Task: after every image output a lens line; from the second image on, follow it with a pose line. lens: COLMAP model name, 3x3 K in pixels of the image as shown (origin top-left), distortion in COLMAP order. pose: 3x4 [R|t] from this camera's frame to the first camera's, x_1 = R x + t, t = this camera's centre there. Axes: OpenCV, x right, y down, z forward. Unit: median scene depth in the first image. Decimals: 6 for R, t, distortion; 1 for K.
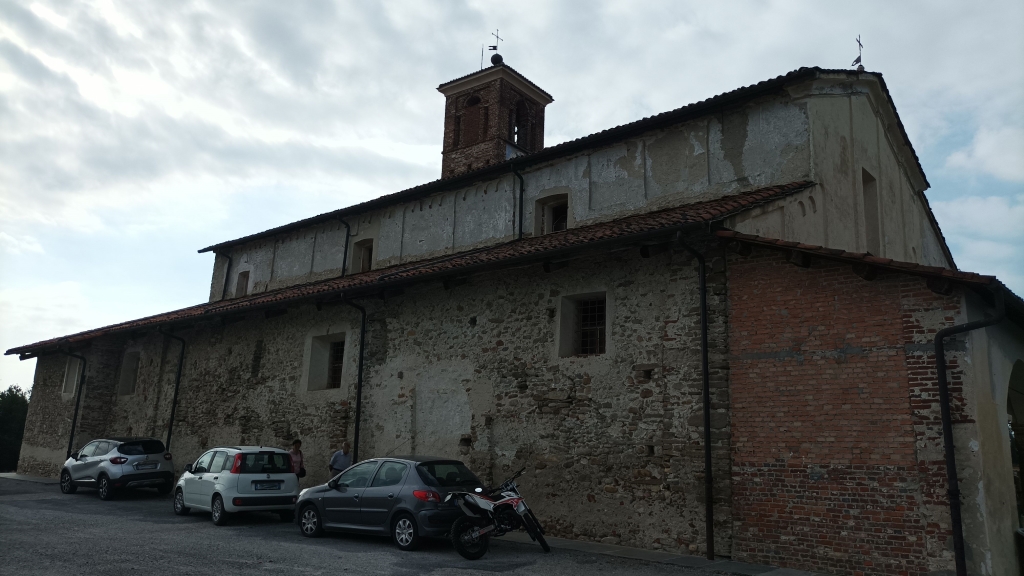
lens RADIAL K [[768.6, 0, 512.0], [0, 768.6, 288.0], [0, 0, 1]] dist [0.058439, -0.079698]
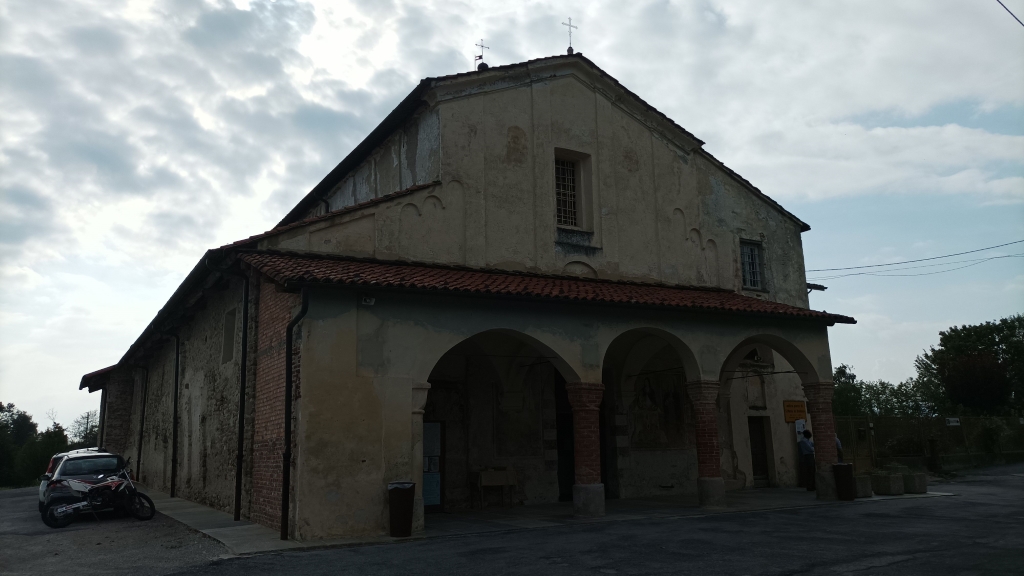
lens RADIAL K [[768.6, 0, 512.0], [0, 768.6, 288.0], [0, 0, 1]] dist [0.058439, -0.079698]
pose [[0.945646, -0.128688, -0.298653, 0.711099], [0.134095, 0.990966, -0.002407, 0.028071], [0.296265, -0.037772, 0.954359, -0.027073]]
